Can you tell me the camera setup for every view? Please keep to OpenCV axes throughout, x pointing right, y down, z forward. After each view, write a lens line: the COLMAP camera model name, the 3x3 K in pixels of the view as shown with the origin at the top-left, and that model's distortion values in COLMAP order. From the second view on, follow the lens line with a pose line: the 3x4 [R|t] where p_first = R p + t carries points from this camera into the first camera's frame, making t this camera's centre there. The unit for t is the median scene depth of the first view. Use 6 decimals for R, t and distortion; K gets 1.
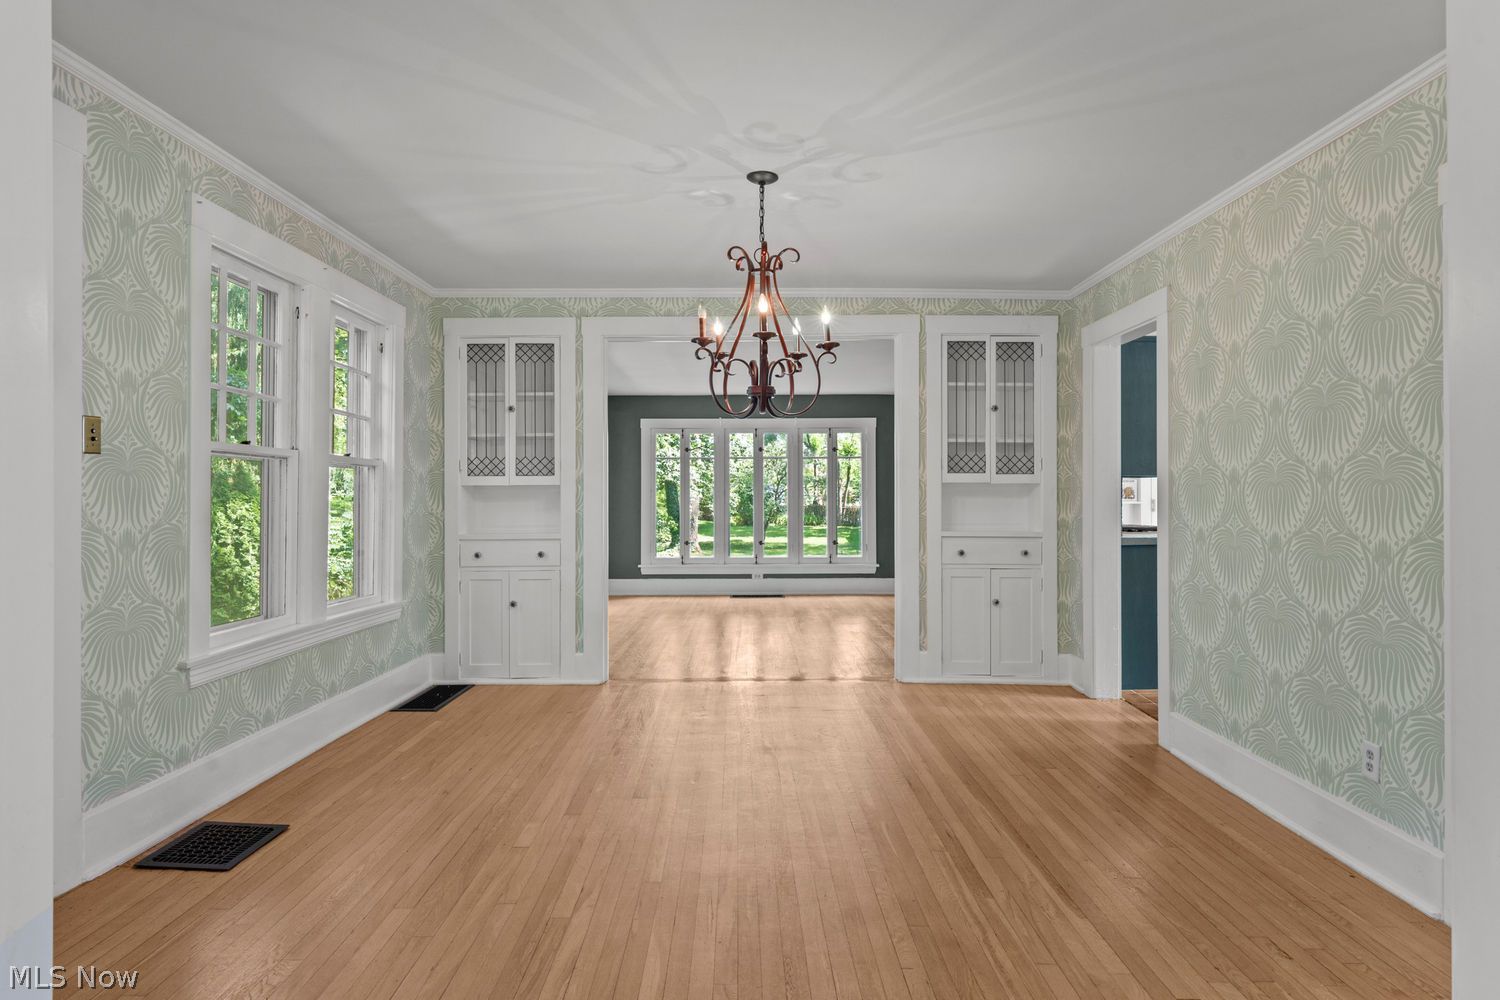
lens RADIAL K [[865.5, 0, 744.8], [0, 865.5, 500.1], [0, 0, 1]] dist [-0.001993, -0.000569]
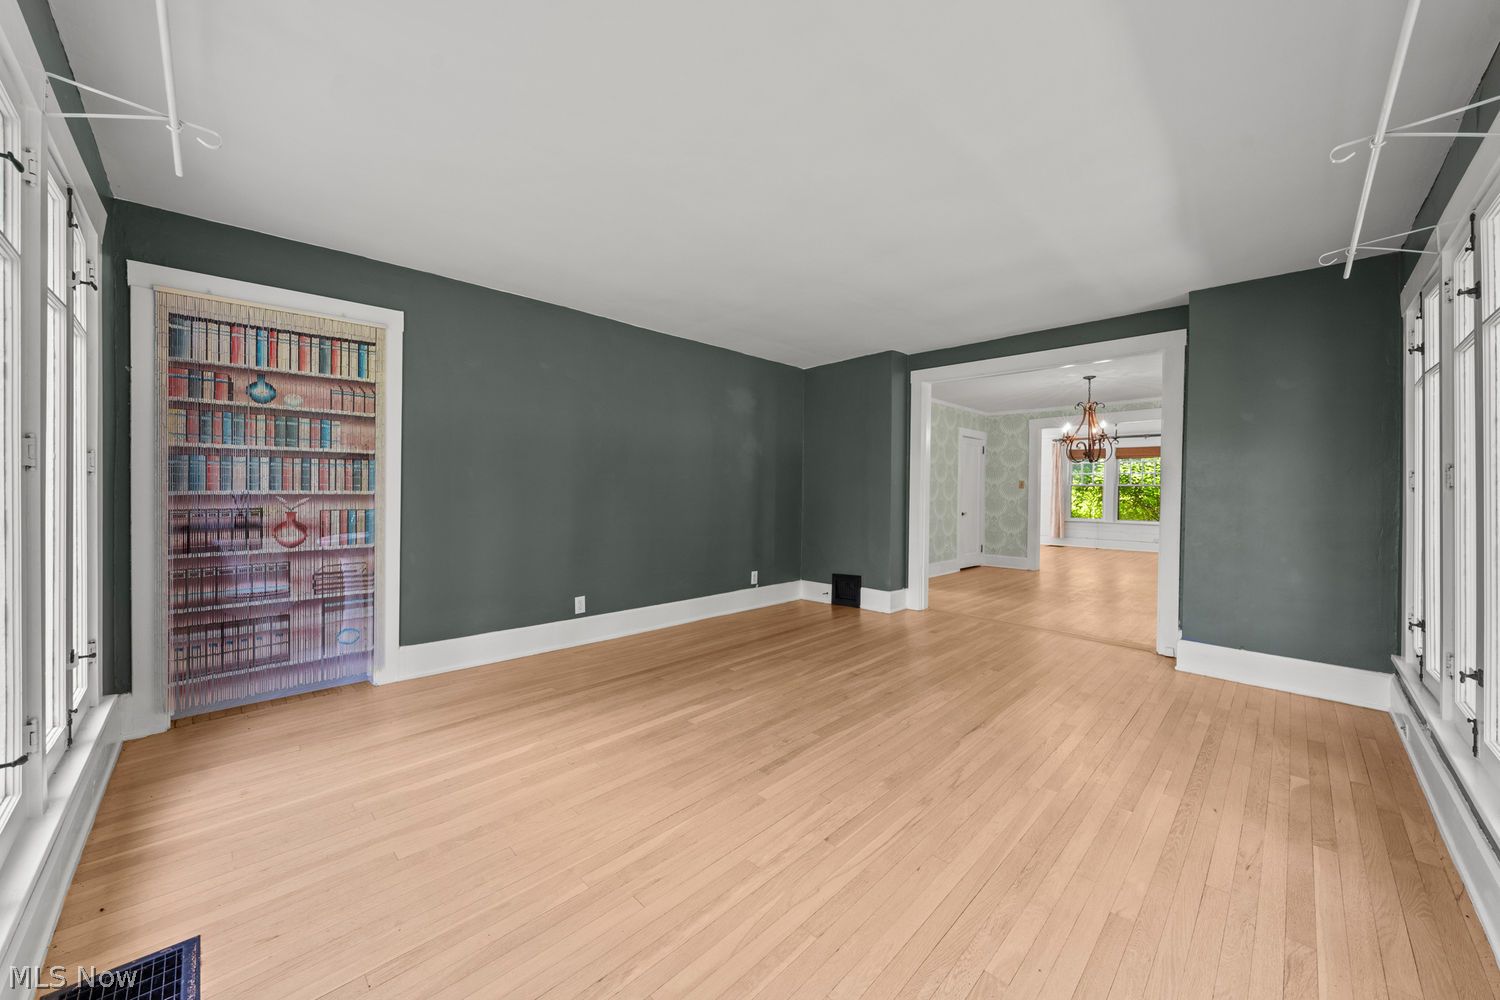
lens RADIAL K [[546.1, 0, 758.9], [0, 546.1, 499.0], [0, 0, 1]] dist [-0.000011, -0.000704]
pose [[-0.717075, -0.011669, 0.696898, -0.397139], [-0.005209, 0.999922, 0.011384, 0.009112], [-0.696977, 0.004533, -0.717079, 2.645005]]
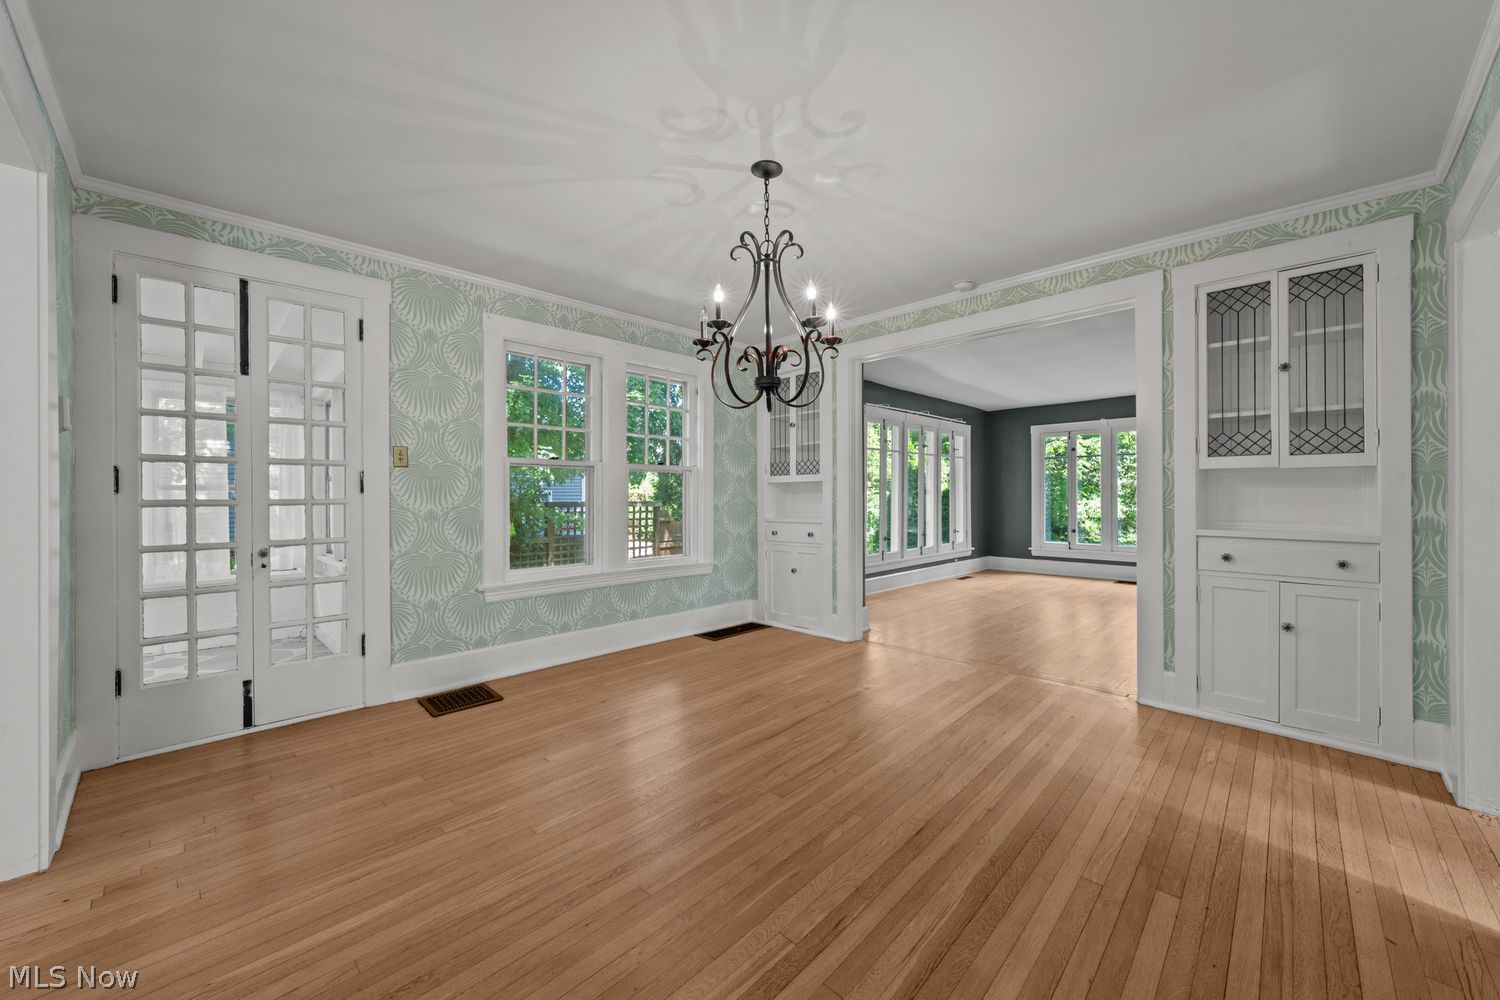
lens RADIAL K [[565.9, 0, 753.7], [0, 565.9, 496.7], [0, 0, 1]] dist [-0.002351, -0.000606]
pose [[0.716923, -0.000102, -0.697153, 0.409956], [0.002192, 0.999995, 0.002107, 0.005034], [0.697149, -0.003039, 0.716920, 0.453091]]
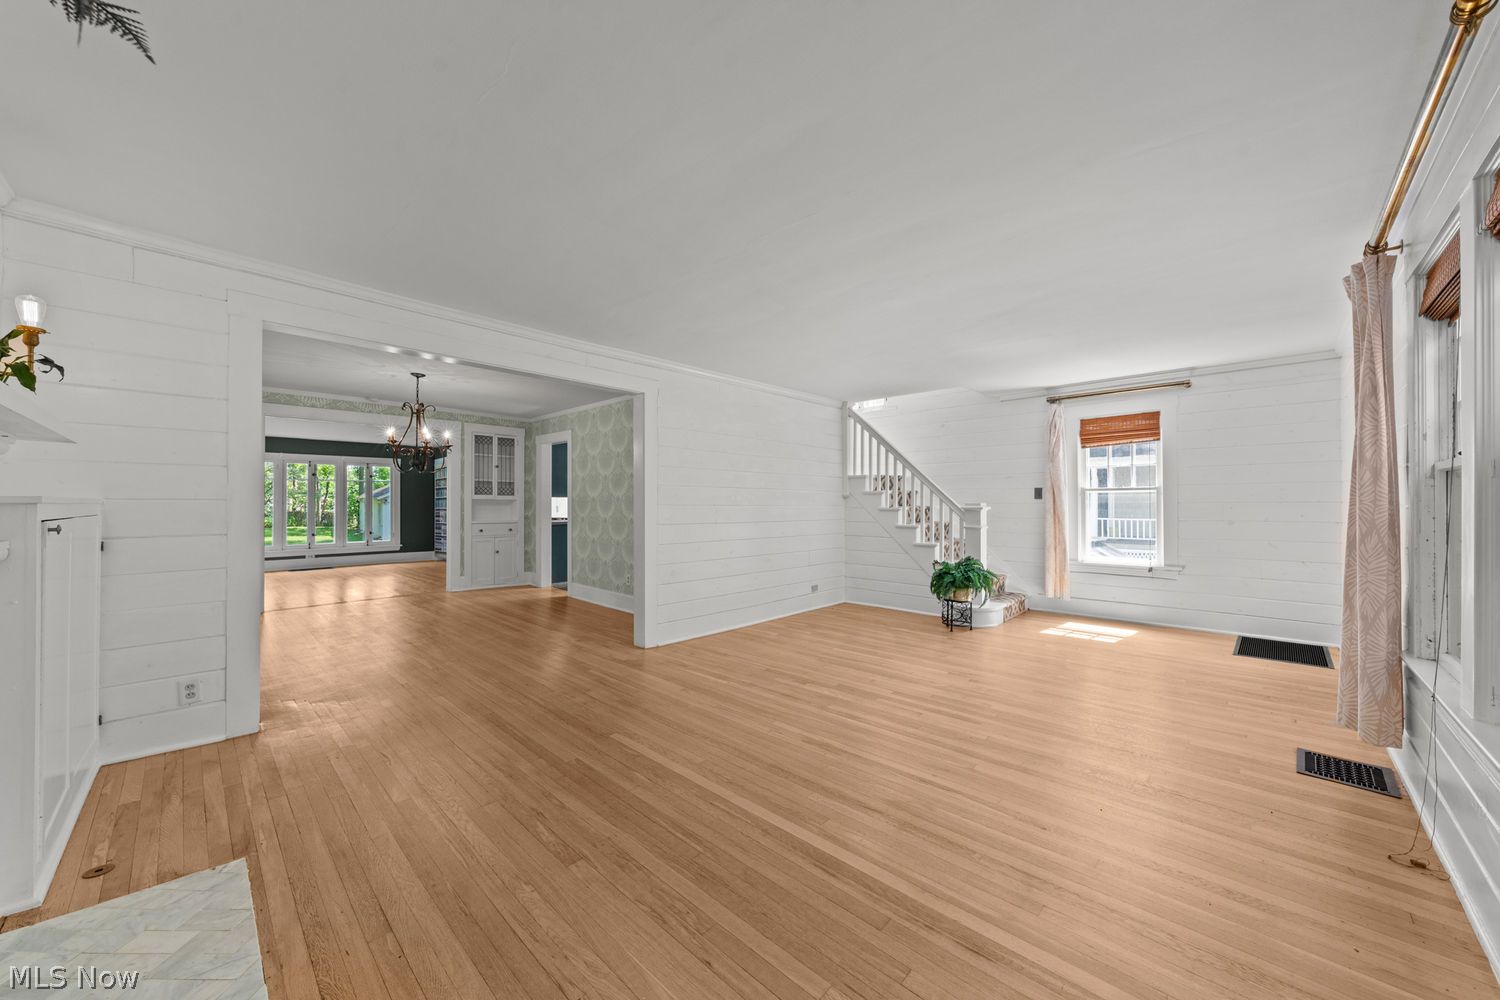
lens RADIAL K [[546.1, 0, 752.4], [0, 546.1, 500.2], [0, 0, 1]] dist [-0.000011, -0.000704]
pose [[0.692970, 0.007122, 0.720931, -0.382278], [0.001586, 0.999934, -0.011402, -0.000120], [-0.720964, 0.009045, 0.692913, -0.650858]]
